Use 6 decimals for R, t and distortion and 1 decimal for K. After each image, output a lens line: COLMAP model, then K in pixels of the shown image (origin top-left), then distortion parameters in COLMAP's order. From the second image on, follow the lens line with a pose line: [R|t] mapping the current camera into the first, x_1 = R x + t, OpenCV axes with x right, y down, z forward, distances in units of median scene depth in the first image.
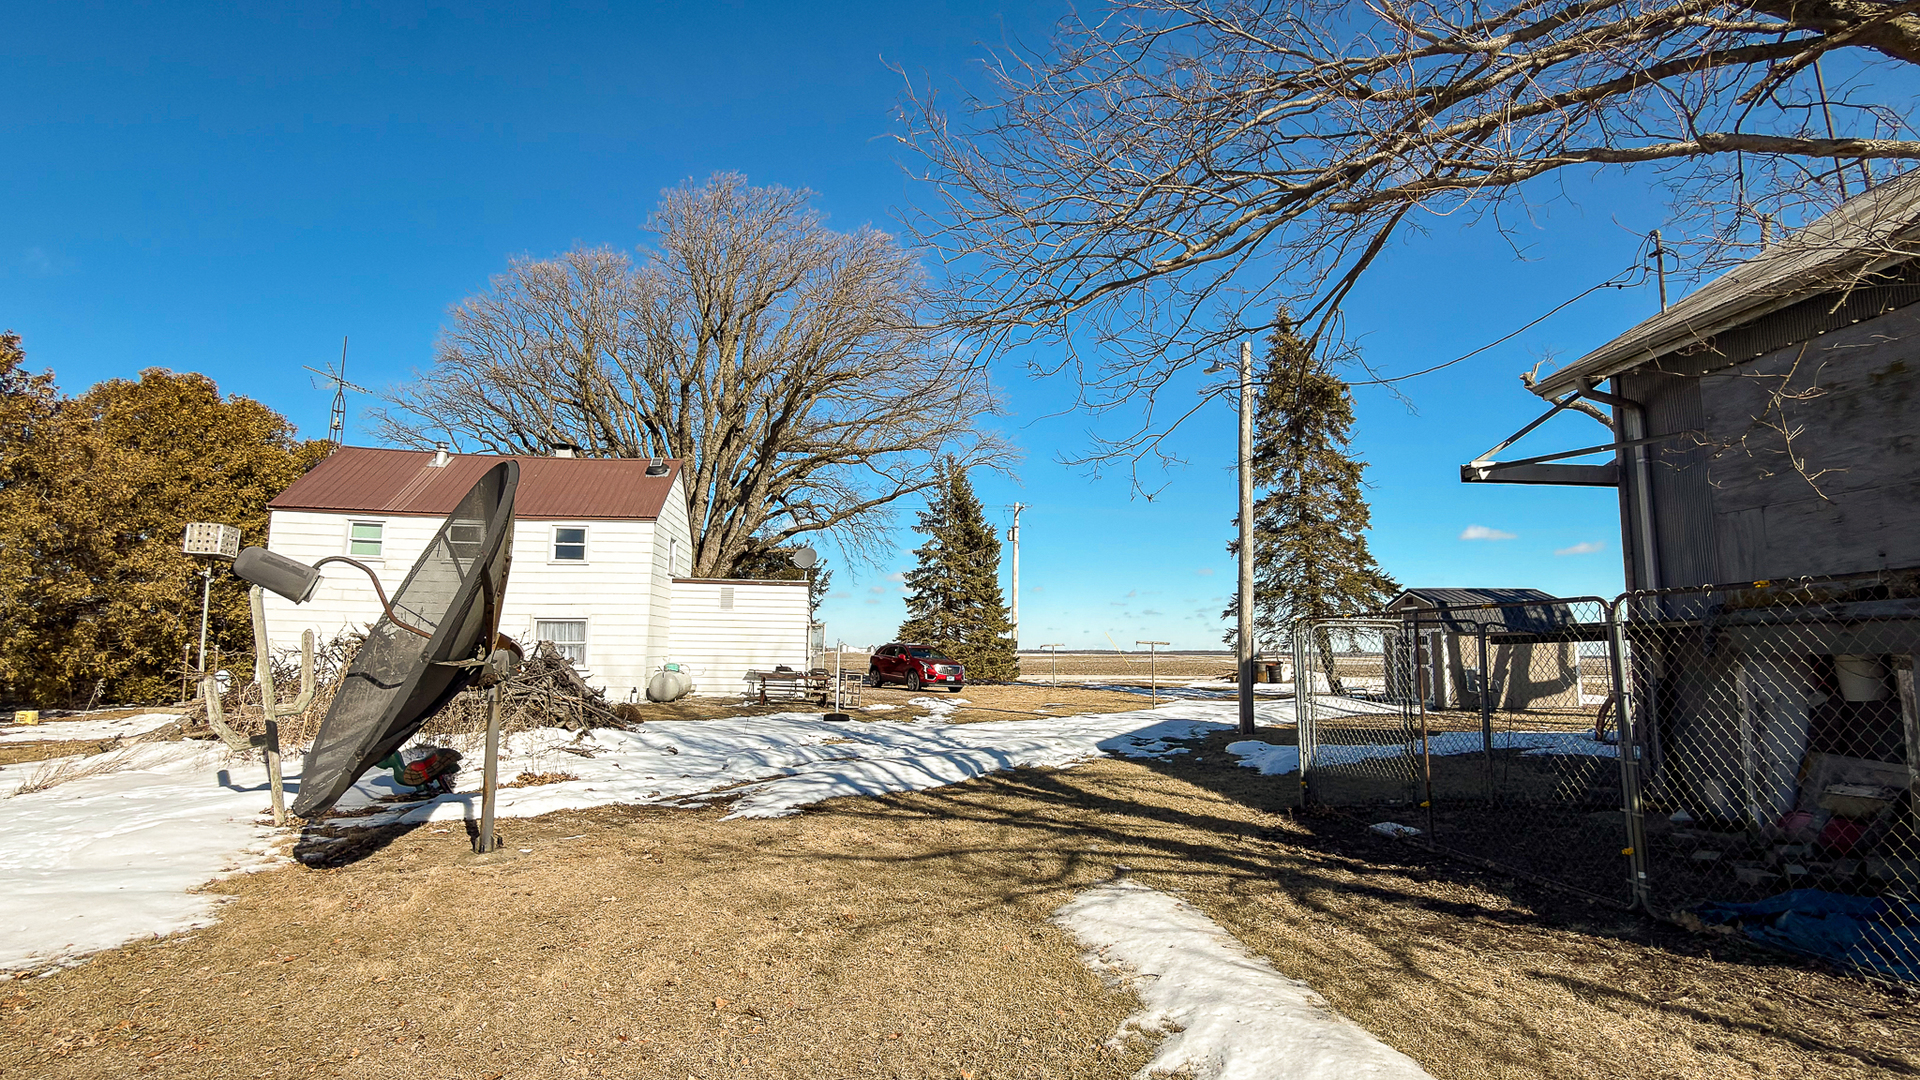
lens RADIAL K [[955.6, 0, 960.0], [0, 955.6, 540.0], [0, 0, 1]] dist [0.001827, -0.000328]
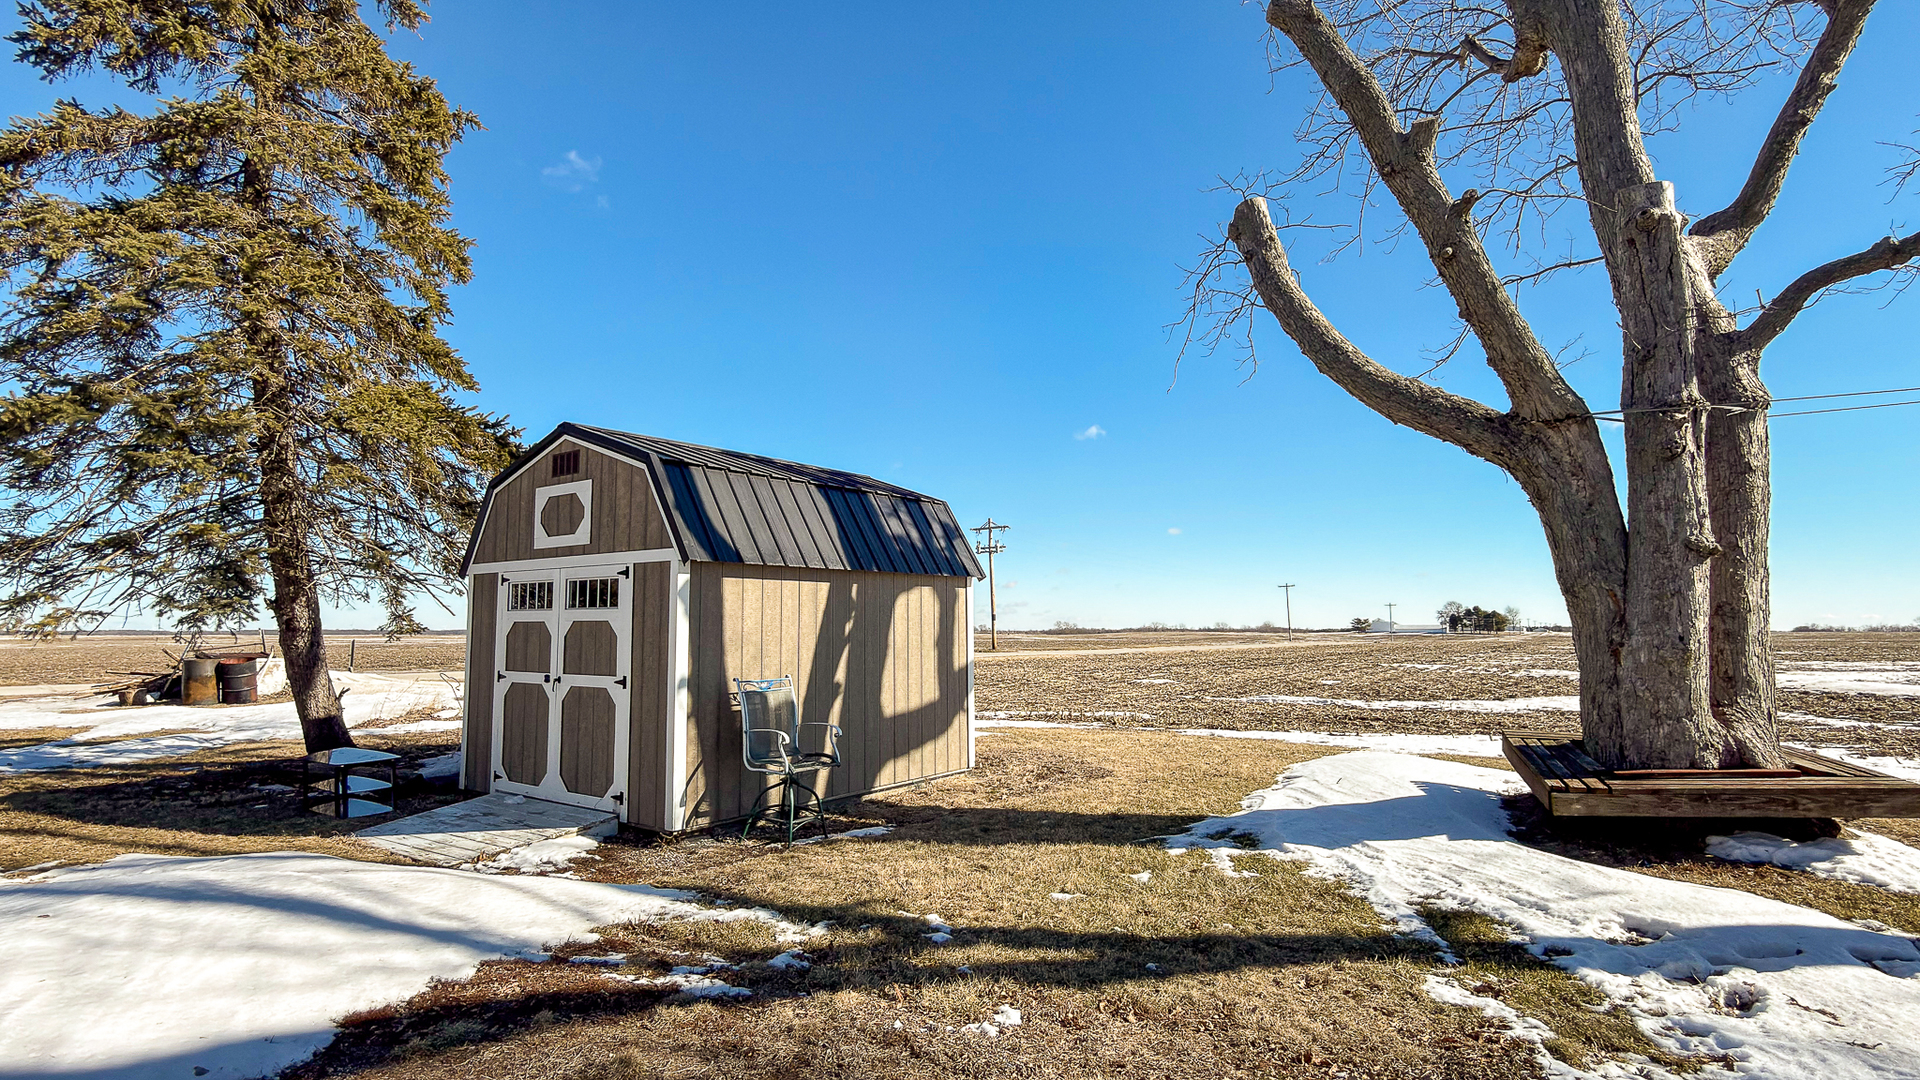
lens RADIAL K [[955.6, 0, 960.0], [0, 955.6, 540.0], [0, 0, 1]] dist [0.001827, -0.000328]
pose [[0.656303, 0.059908, 0.752115, 1.009789], [-0.080342, 0.996724, -0.009284, 0.249267], [-0.750207, -0.054333, 0.658967, 2.188925]]
